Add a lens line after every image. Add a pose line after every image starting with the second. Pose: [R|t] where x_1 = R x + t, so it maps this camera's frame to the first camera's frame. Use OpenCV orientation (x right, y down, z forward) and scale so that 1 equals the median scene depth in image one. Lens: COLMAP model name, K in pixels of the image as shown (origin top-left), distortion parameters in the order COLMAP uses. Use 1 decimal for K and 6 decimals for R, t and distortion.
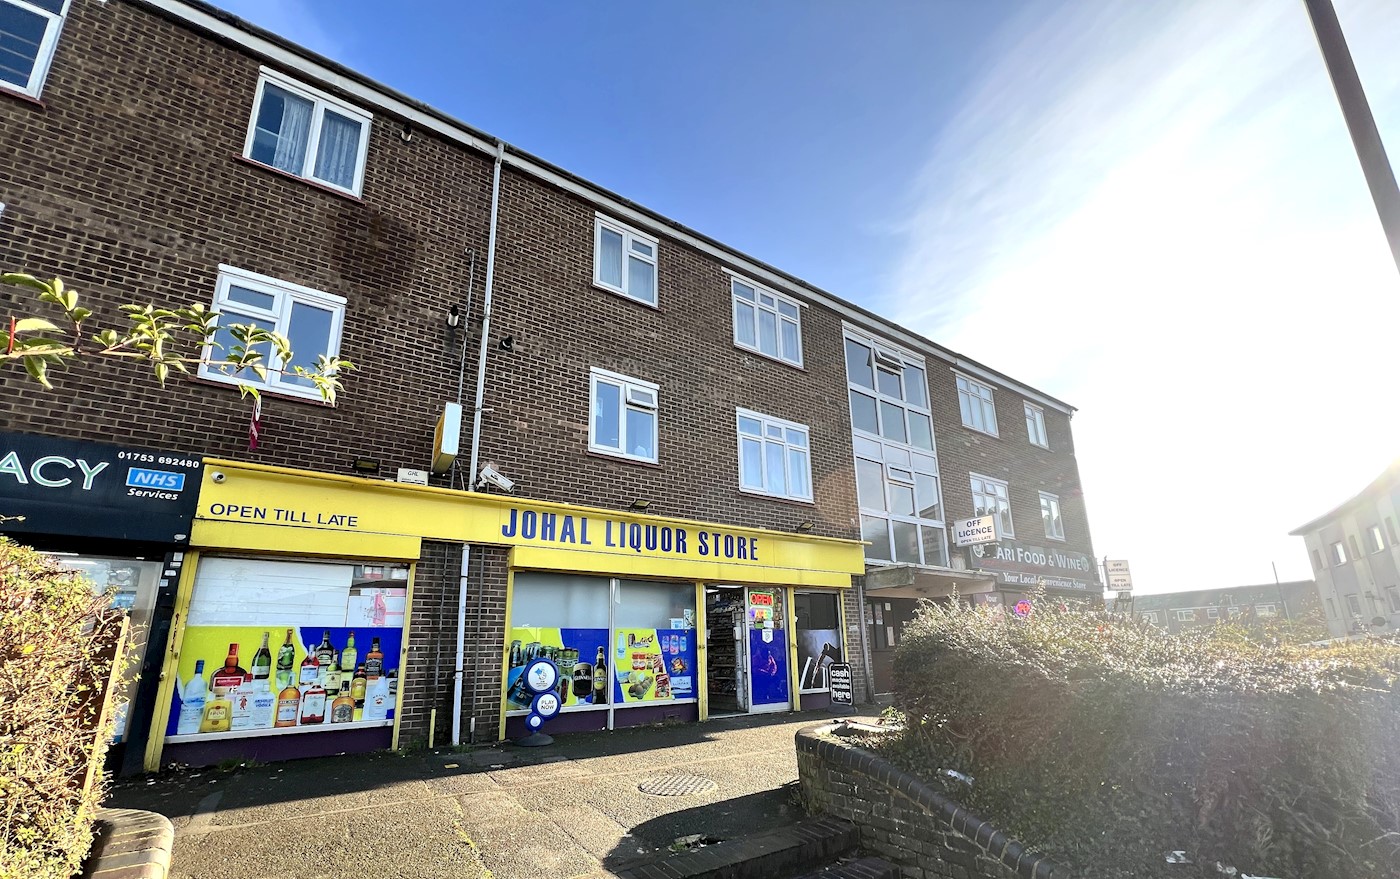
lens RADIAL K [[687.3, 0, 695.0], [0, 687.3, 438.6], [0, 0, 1]] dist [0.000370, -0.001210]
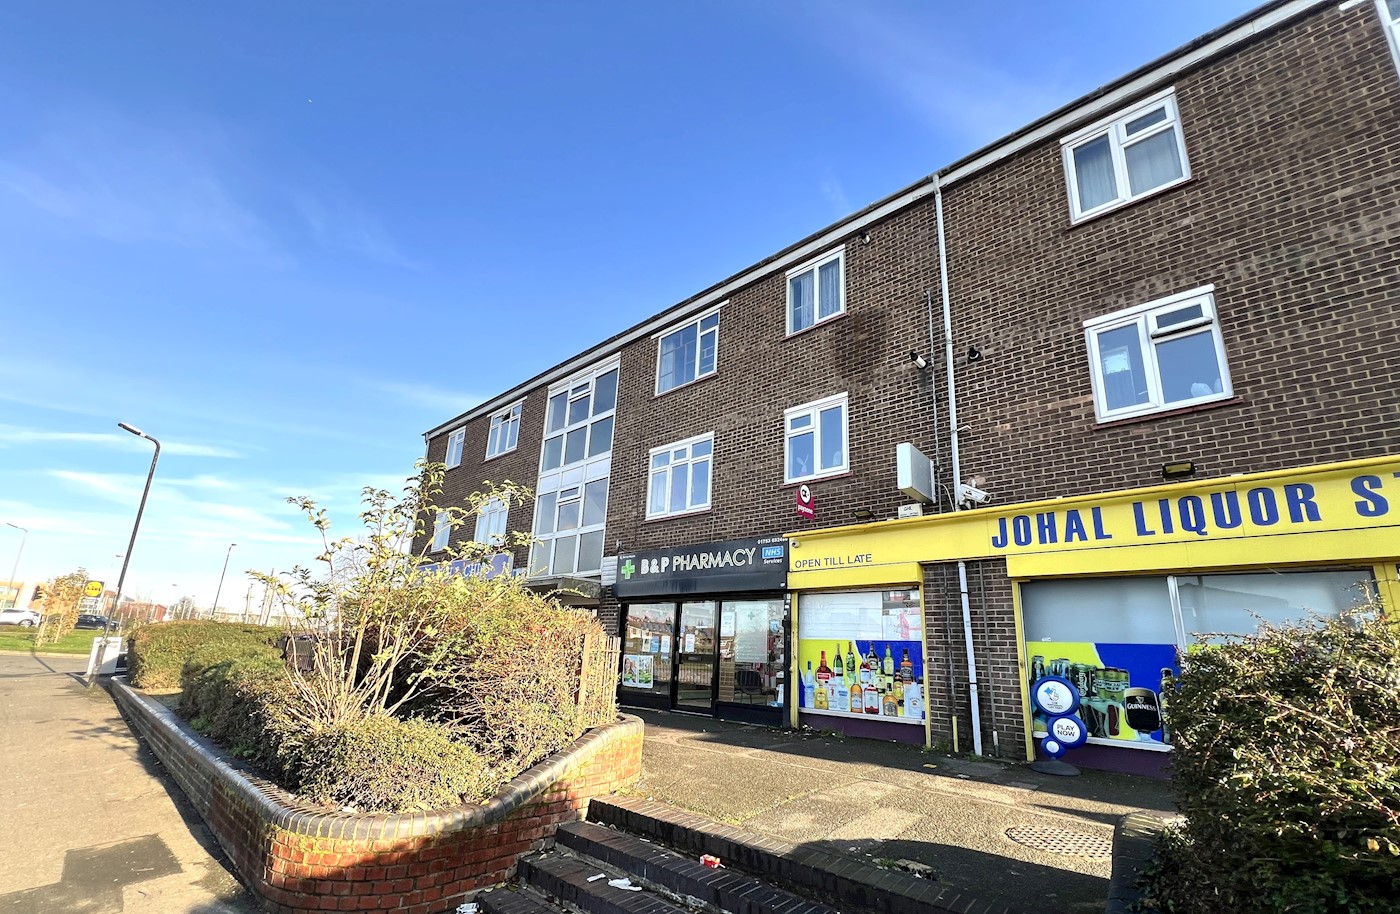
lens RADIAL K [[659.9, 0, 697.5], [0, 659.9, 452.9], [0, 0, 1]] dist [-0.003718, -0.000122]
pose [[0.073362, -0.274274, -0.958849, 0.646193], [0.252898, 0.935131, -0.248140, 0.146641], [0.964708, -0.224287, 0.137966, 0.511608]]
